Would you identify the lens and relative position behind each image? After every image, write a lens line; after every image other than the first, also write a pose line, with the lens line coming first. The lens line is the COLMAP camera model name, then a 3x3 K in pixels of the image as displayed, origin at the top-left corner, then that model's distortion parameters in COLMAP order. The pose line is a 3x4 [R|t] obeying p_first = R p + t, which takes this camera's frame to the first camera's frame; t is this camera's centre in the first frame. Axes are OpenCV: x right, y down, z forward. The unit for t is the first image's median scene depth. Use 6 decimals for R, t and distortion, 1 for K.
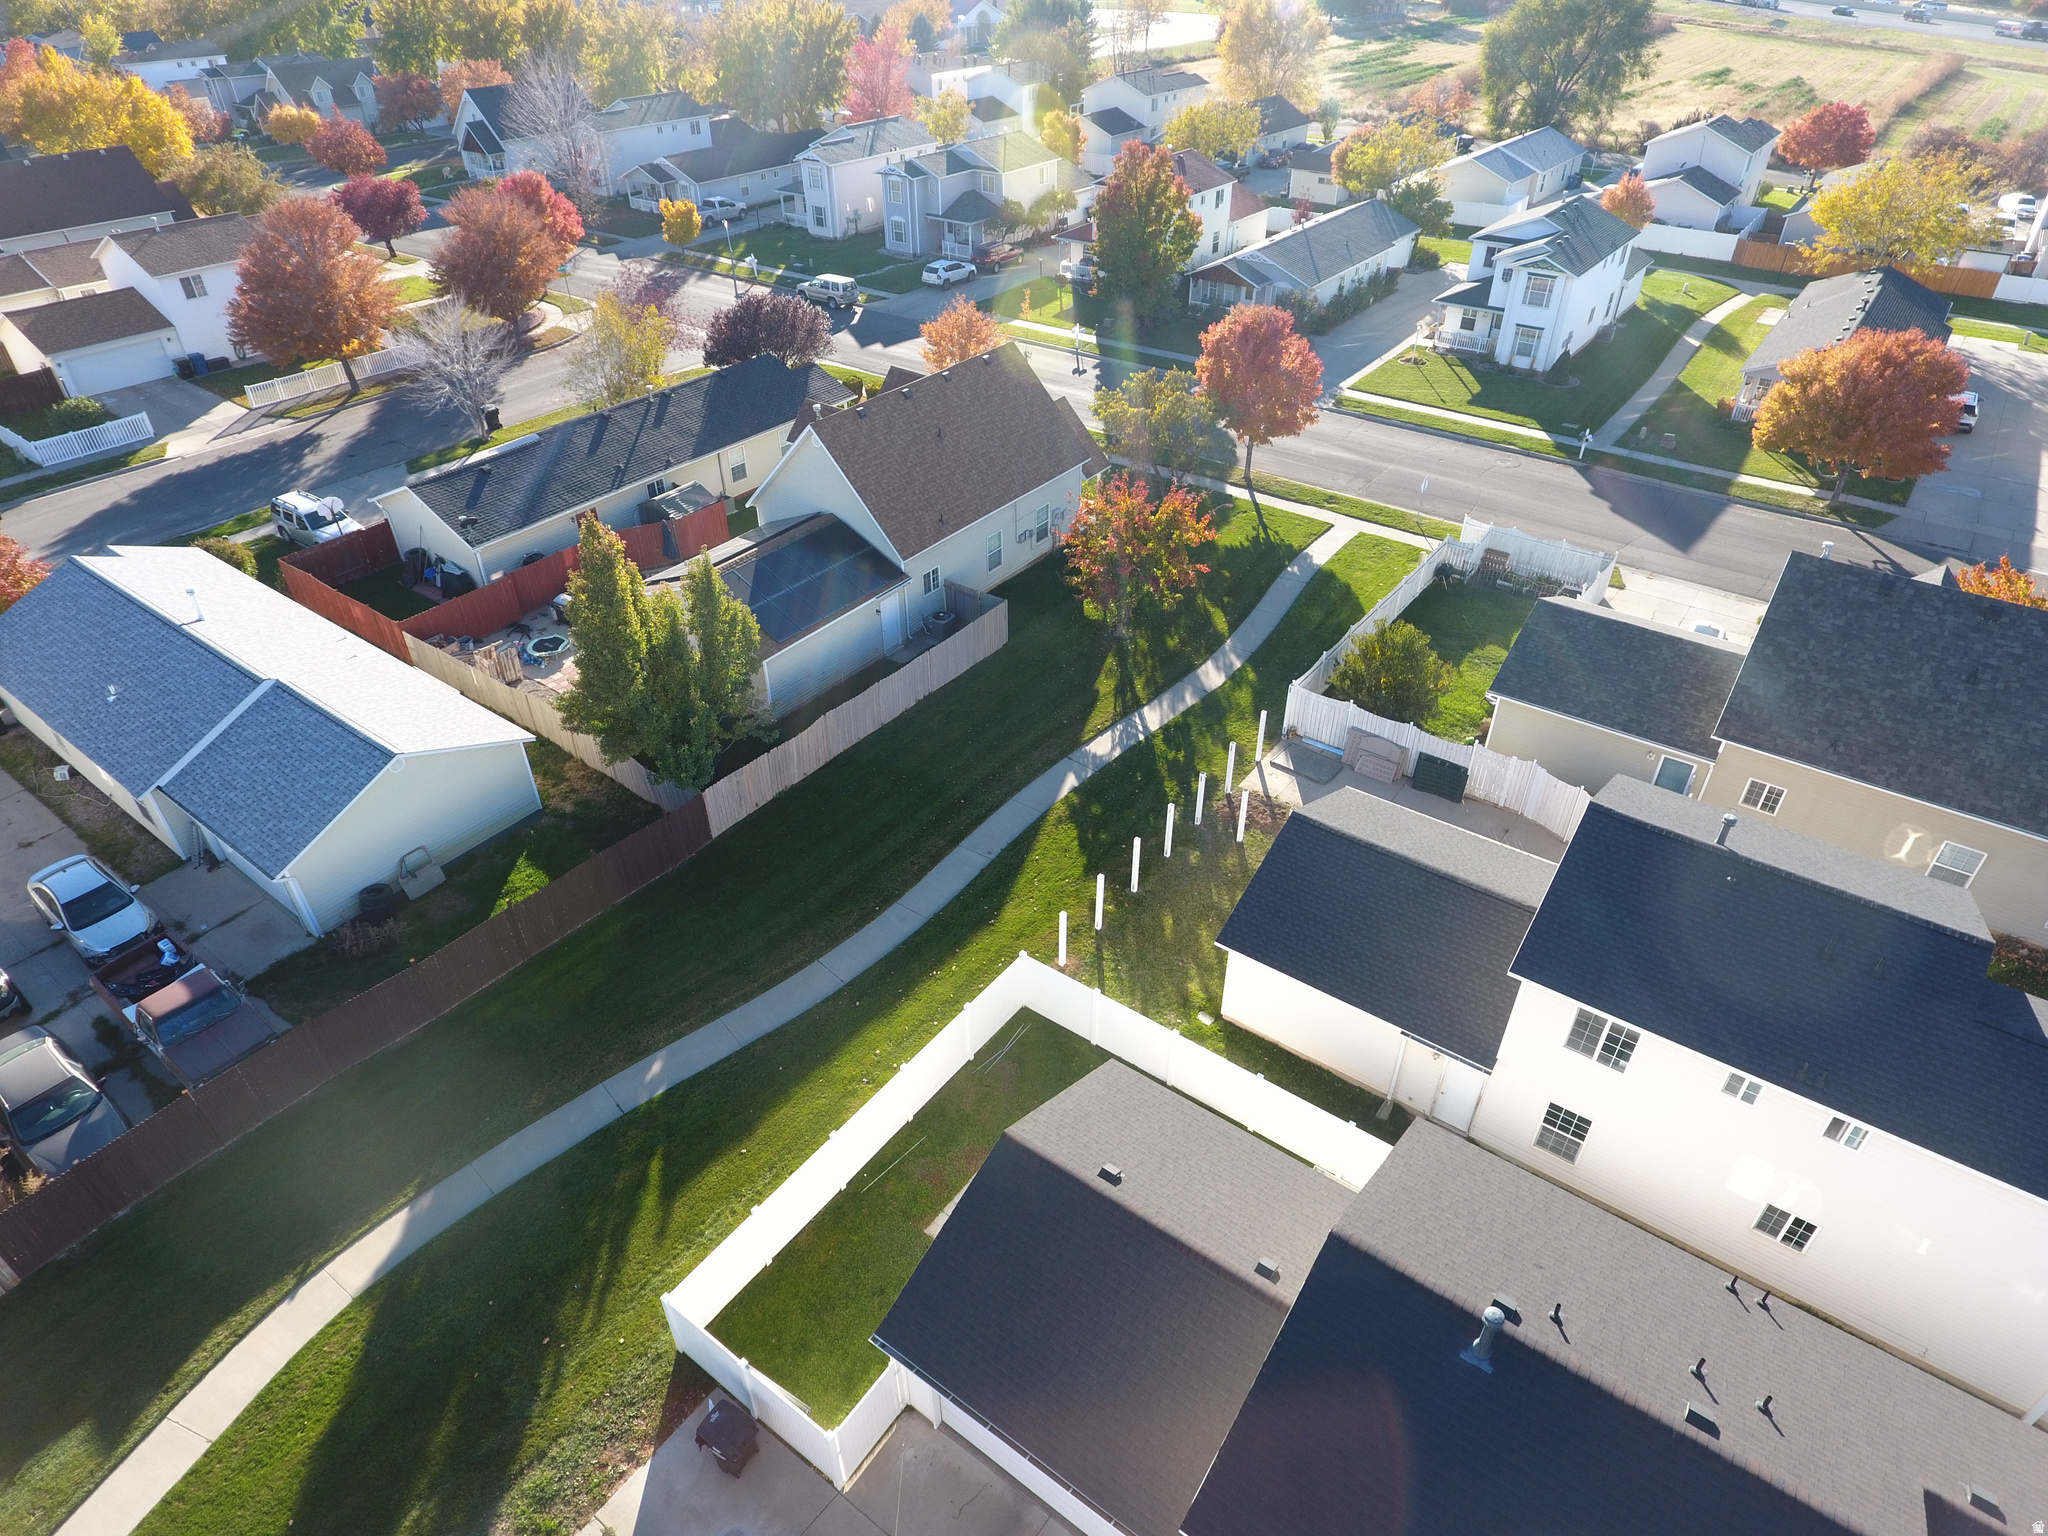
lens RADIAL K [[1203.6, 0, 1021.5], [0, 1203.6, 768.7], [0, 0, 1]] dist [-0.002731, 0.000689]
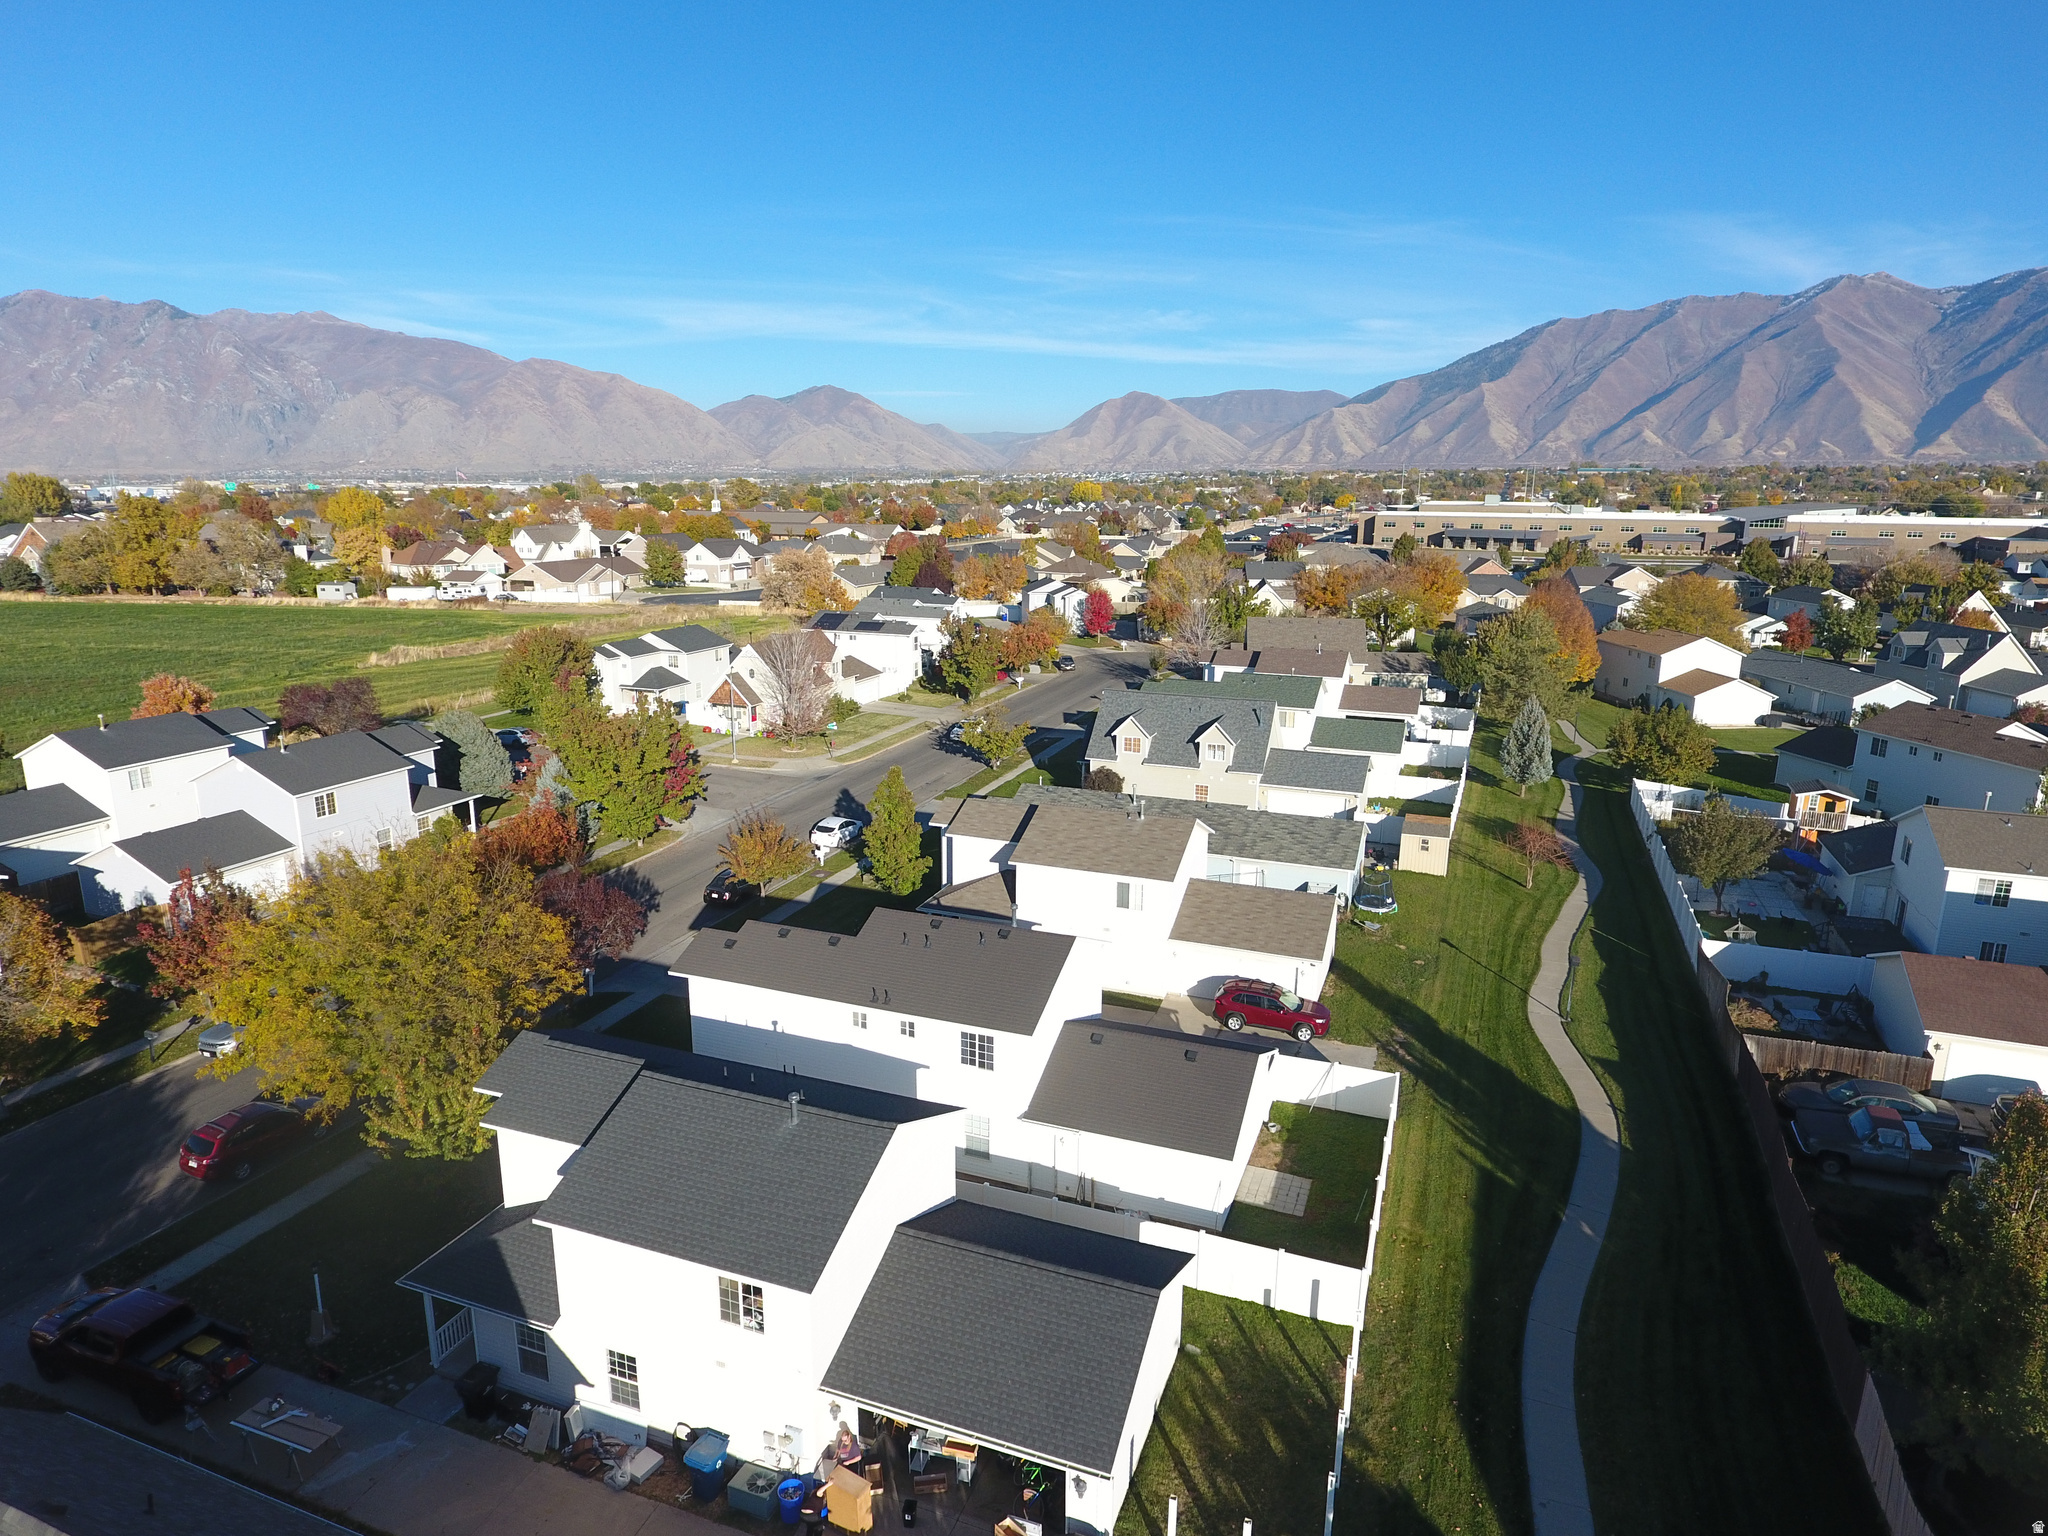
lens RADIAL K [[1208.6, 0, 1024.0], [0, 1208.6, 768.0], [0, 0, 1]] dist [-0.004894, -0.000859]
pose [[-0.965315, 0.061880, -0.253649, 0.605261], [-0.153953, 0.649734, 0.744409, -0.997660], [0.210868, 0.757639, -0.617671, 1.416866]]
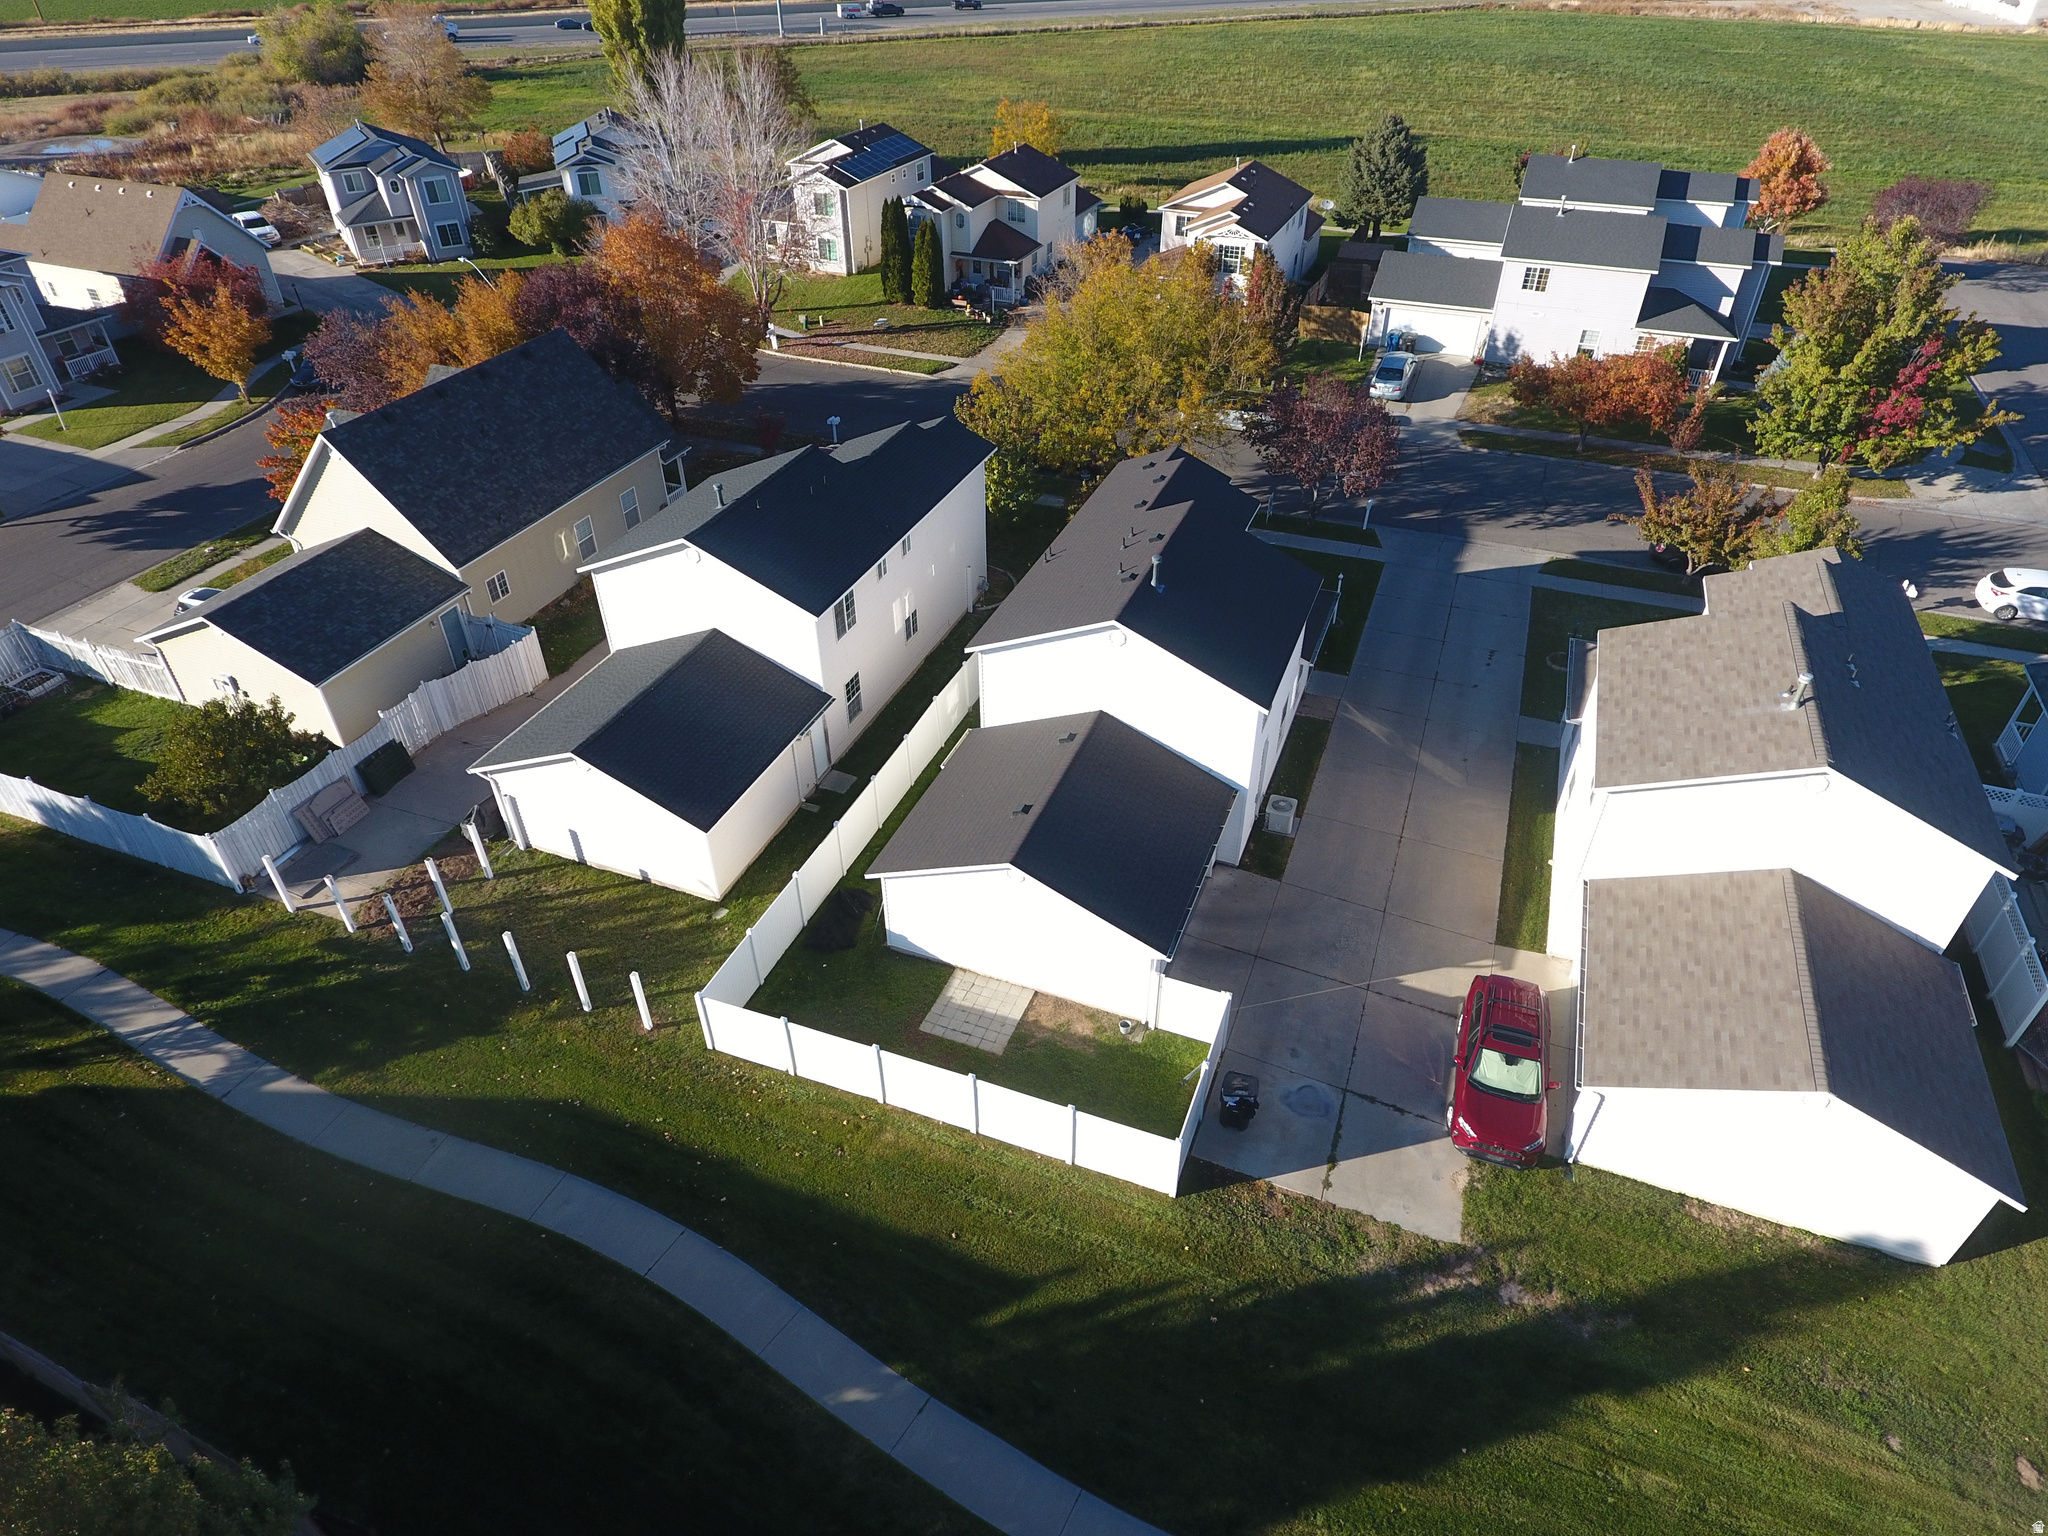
lens RADIAL K [[1203.6, 0, 1021.5], [0, 1203.6, 768.7], [0, 0, 1]] dist [-0.002731, 0.000689]
pose [[-0.254843, -0.576771, 0.776138, -0.760413], [0.576355, 0.553886, 0.600853, -0.397466], [-0.776447, 0.600455, 0.191271, 0.593556]]
